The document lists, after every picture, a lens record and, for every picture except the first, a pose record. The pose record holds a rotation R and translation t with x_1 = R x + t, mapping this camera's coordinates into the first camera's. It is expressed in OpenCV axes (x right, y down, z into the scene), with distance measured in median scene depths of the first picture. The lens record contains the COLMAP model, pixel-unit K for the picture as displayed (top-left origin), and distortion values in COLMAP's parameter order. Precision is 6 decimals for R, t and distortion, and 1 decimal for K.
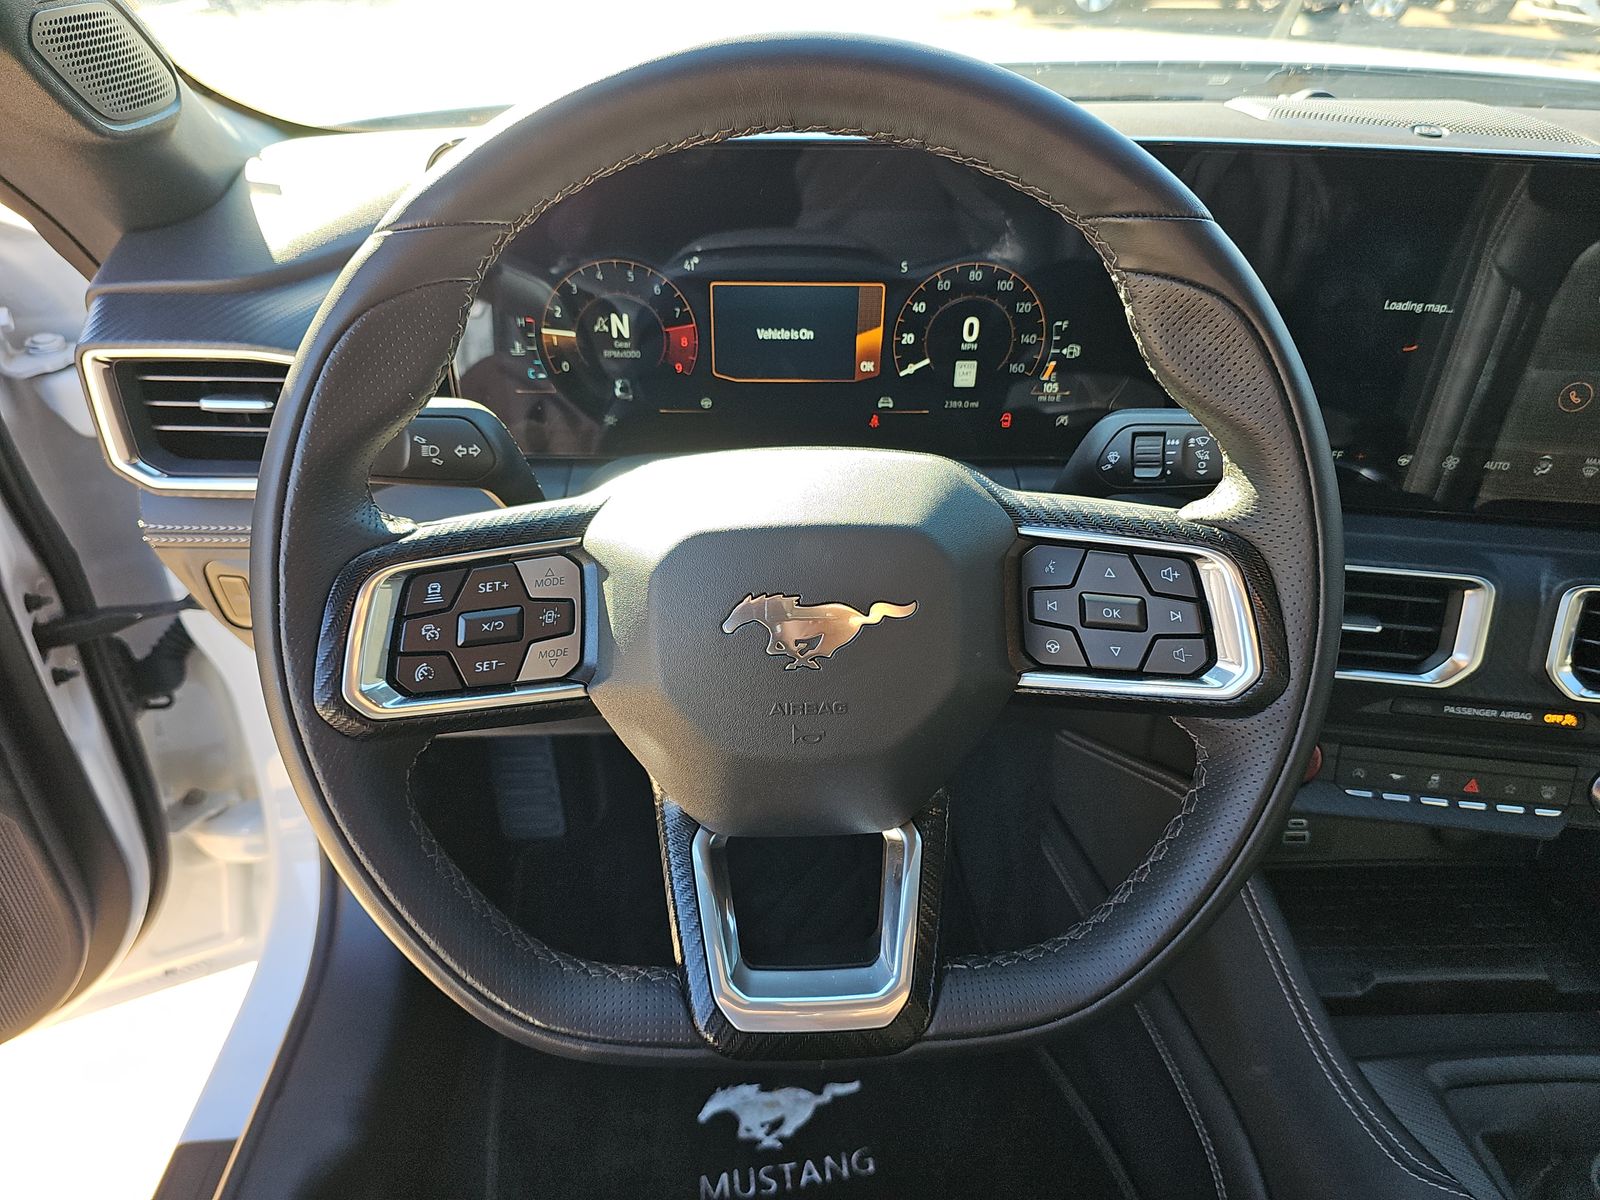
lens RADIAL K [[1003.7, 0, 801.8], [0, 1003.7, 605.8], [0, 0, 1]] dist [0.022354, -0.029041]
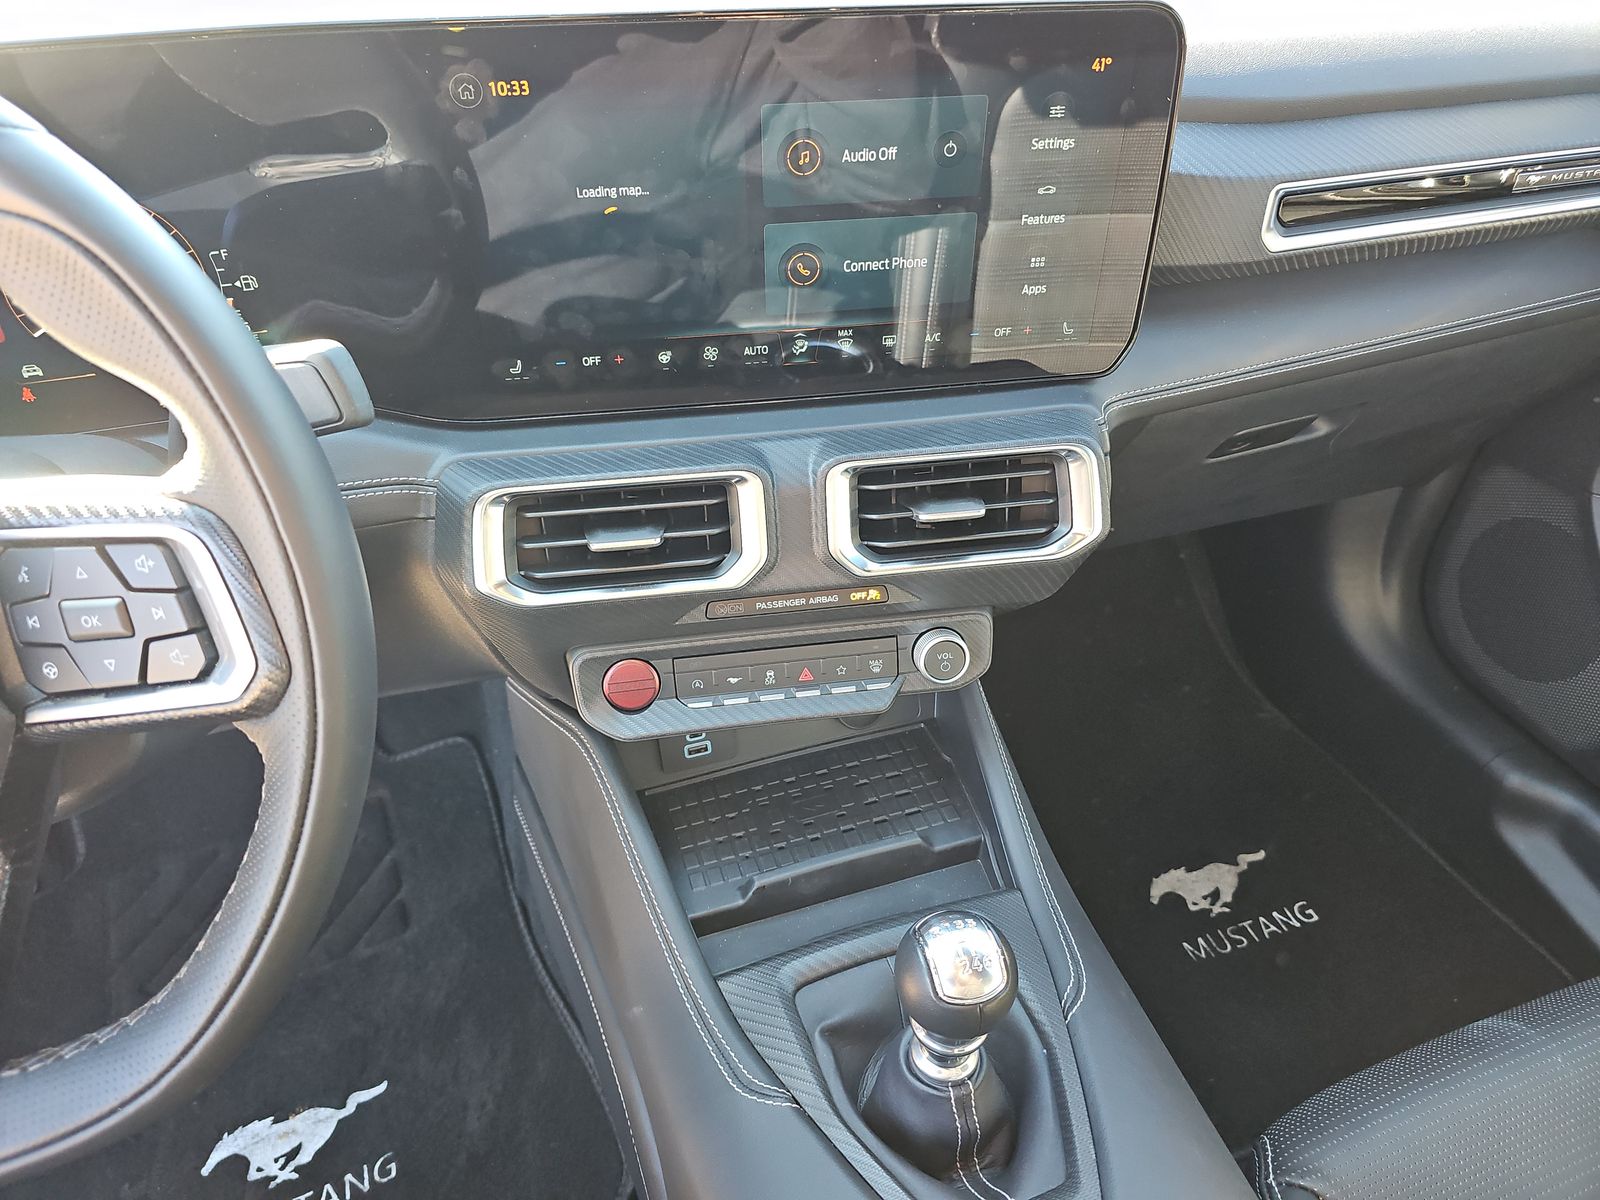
lens RADIAL K [[981.1, 0, 800.1], [0, 981.1, 569.7], [0, 0, 1]] dist [0.045582, -0.031189]
pose [[0.963343, -0.182352, 0.196770, 0.505578], [0.169701, 0.982285, 0.079490, -0.000447], [-0.207780, -0.043184, 0.977222, 0.064234]]
